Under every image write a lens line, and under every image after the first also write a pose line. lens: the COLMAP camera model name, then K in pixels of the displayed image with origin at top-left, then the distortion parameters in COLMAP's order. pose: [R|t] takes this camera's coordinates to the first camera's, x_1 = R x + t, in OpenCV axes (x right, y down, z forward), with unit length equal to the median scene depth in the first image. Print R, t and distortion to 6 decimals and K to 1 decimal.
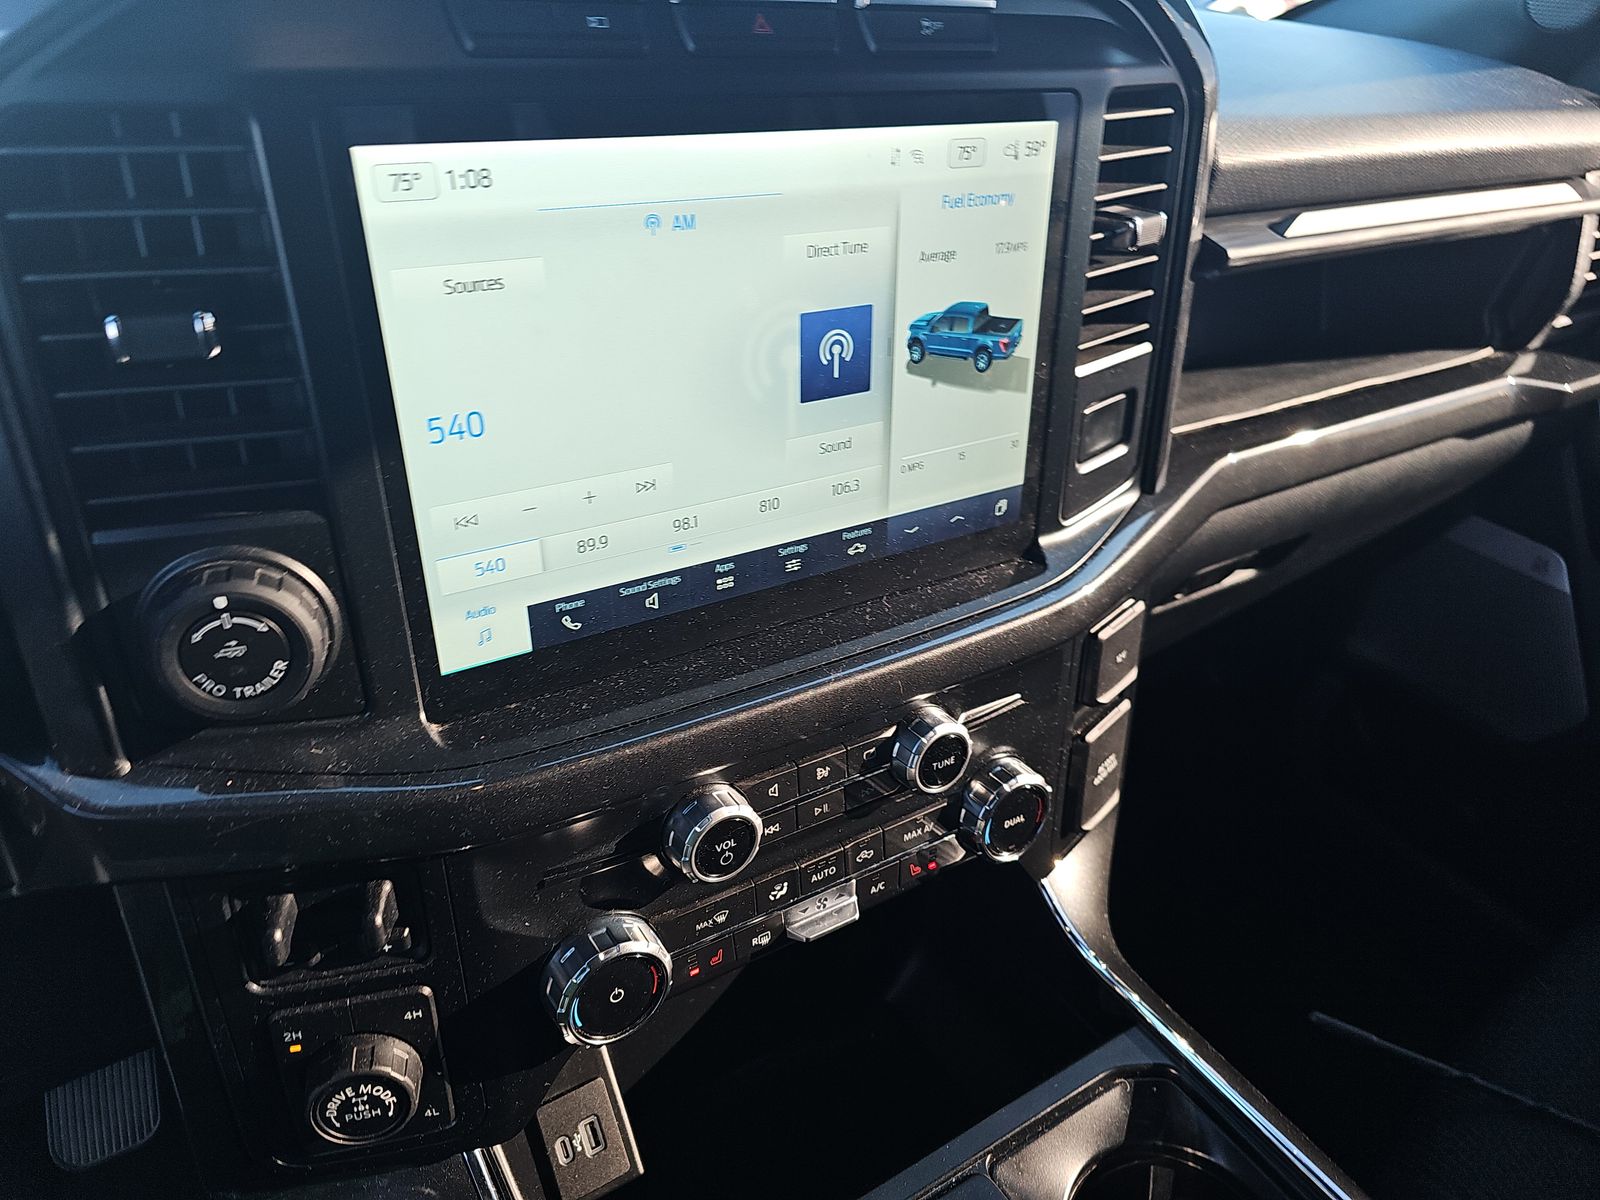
lens RADIAL K [[1060.2, 0, 799.3], [0, 1060.2, 602.5], [0, 0, 1]] dist [0.046591, -0.034622]
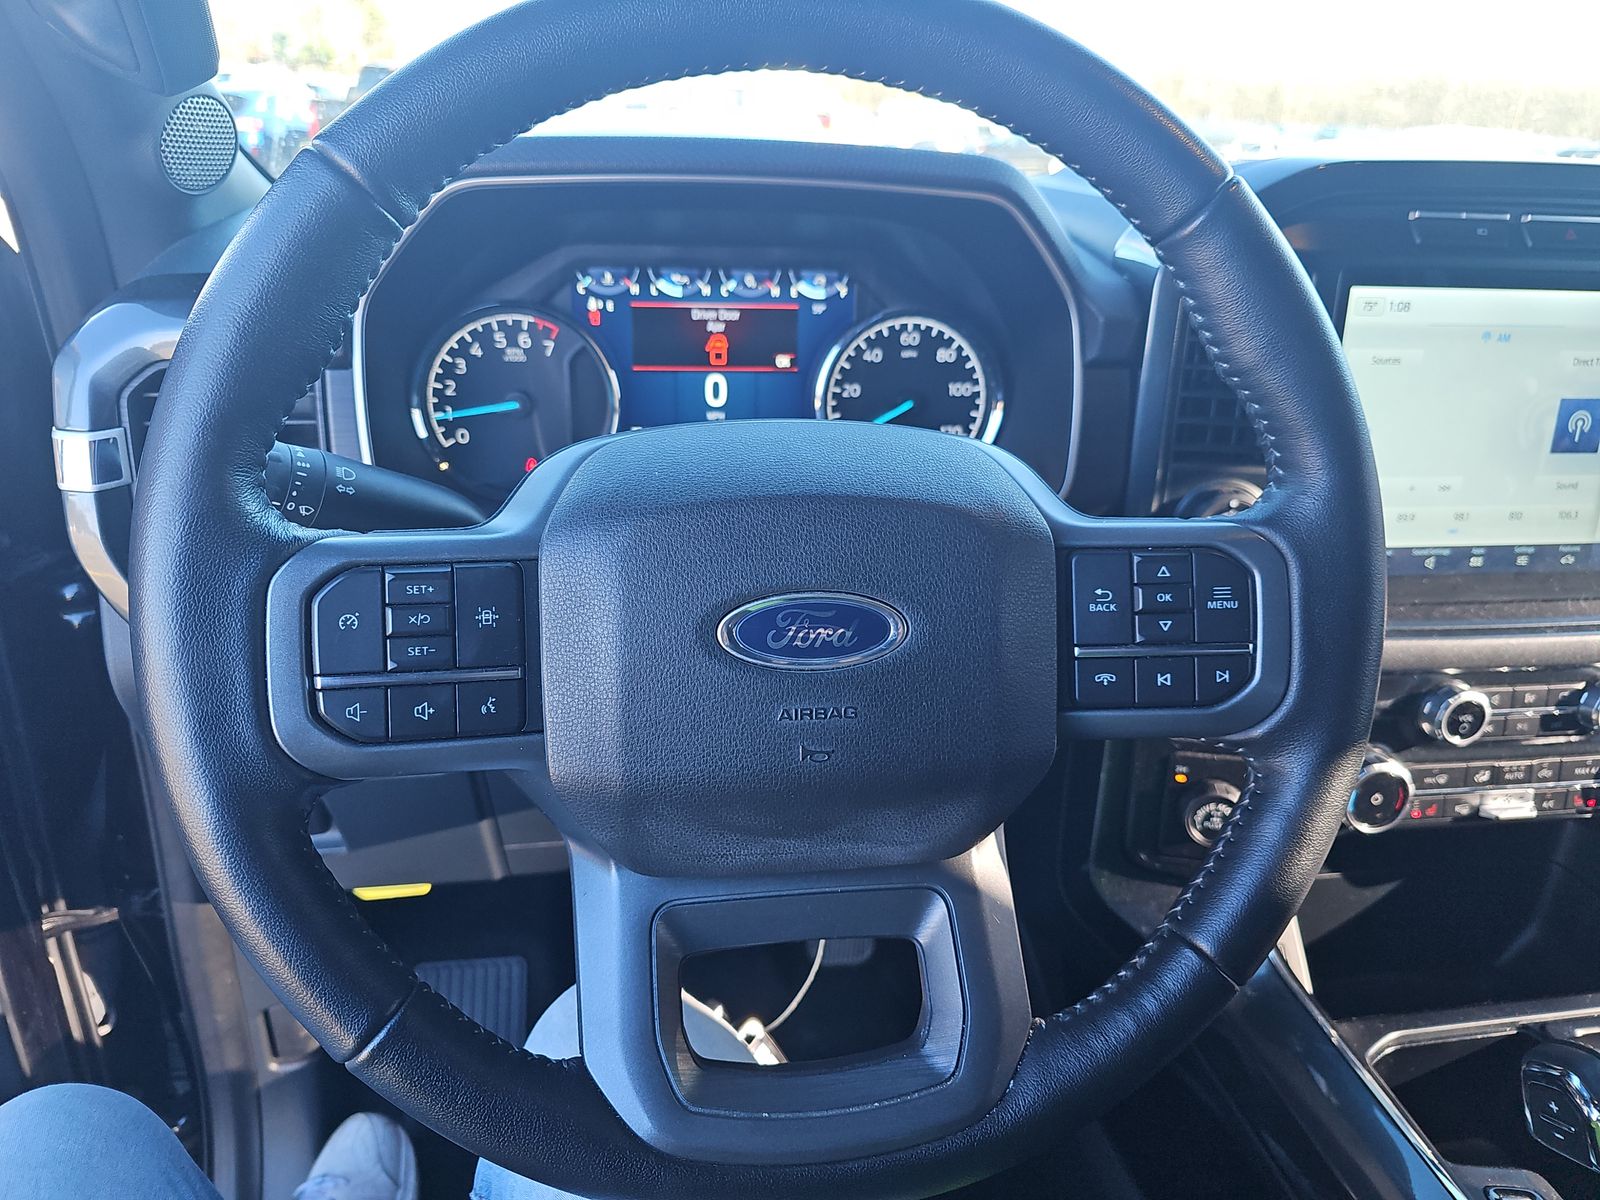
lens RADIAL K [[1145.3, 0, 799.7], [0, 1145.3, 596.1], [0, 0, 1]] dist [0.004355, -0.005850]
pose [[0.921115, 0.138980, -0.363637, -0.372182], [-0.198578, 0.971178, -0.131831, 0.457169], [0.334834, 0.193642, 0.922165, -0.889221]]
